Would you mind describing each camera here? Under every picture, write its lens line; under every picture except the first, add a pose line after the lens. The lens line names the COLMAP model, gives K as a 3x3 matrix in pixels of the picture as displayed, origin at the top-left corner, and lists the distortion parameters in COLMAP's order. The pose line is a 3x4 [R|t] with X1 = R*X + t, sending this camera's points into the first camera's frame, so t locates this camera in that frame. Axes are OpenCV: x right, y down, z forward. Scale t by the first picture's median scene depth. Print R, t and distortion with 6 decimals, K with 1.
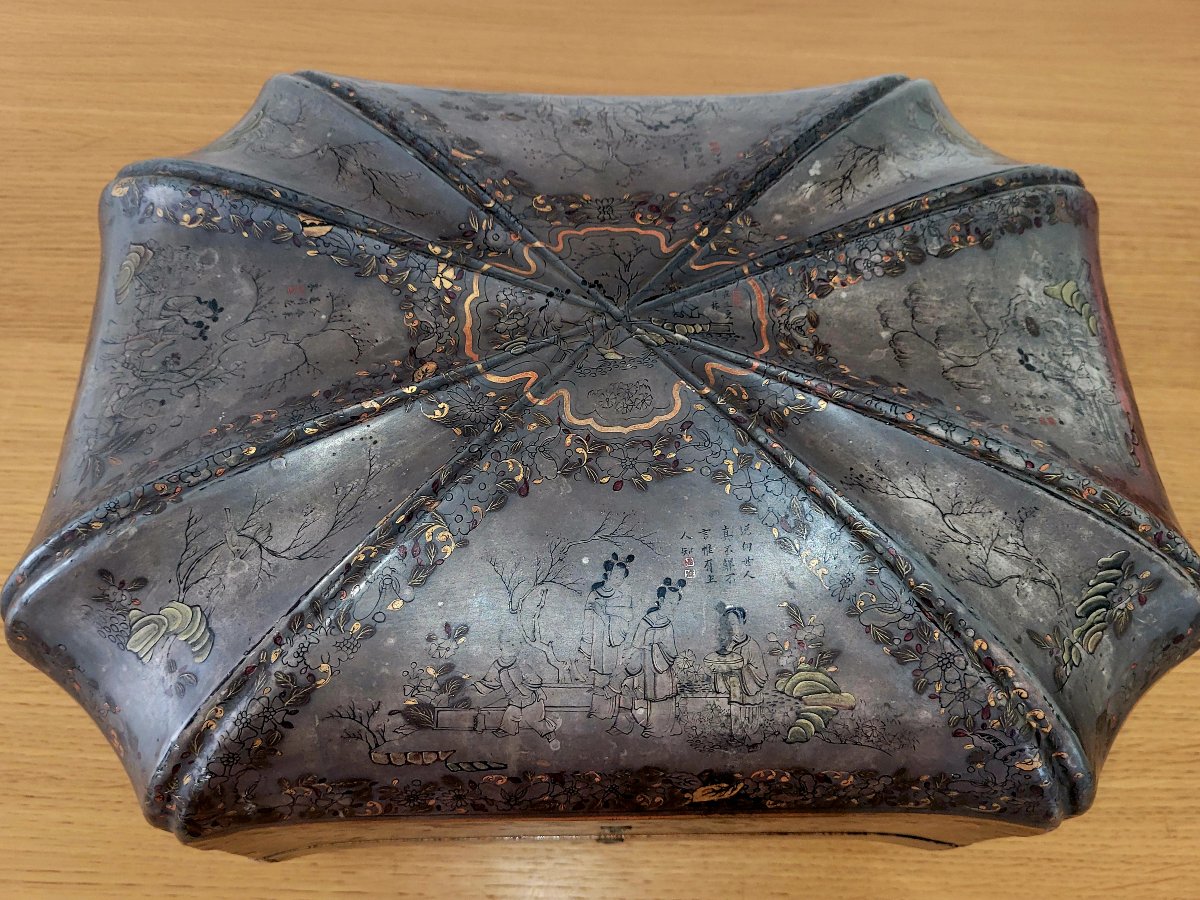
lens RADIAL K [[1000.9, 0, 597.1], [0, 1000.9, 464.8], [0, 0, 1]] dist [-0.000529, -0.015338]
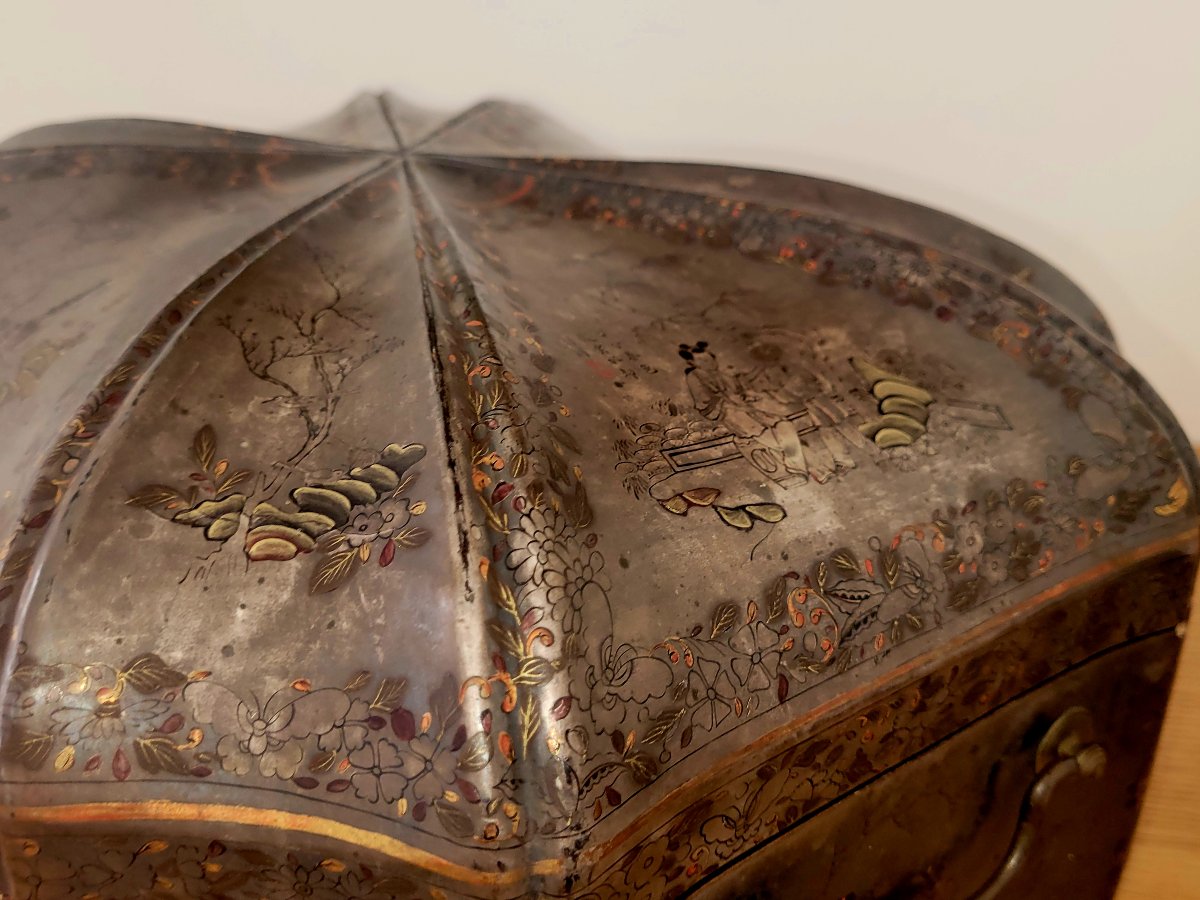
lens RADIAL K [[1196.8, 0, 601.6], [0, 1196.8, 459.6], [0, 0, 1]] dist [-0.002166, 0.000000]
pose [[0.564221, 0.327715, -0.757798, 1.086925], [-0.738642, 0.610431, -0.285974, 0.206045], [0.368865, 0.721094, 0.586482, 0.680213]]
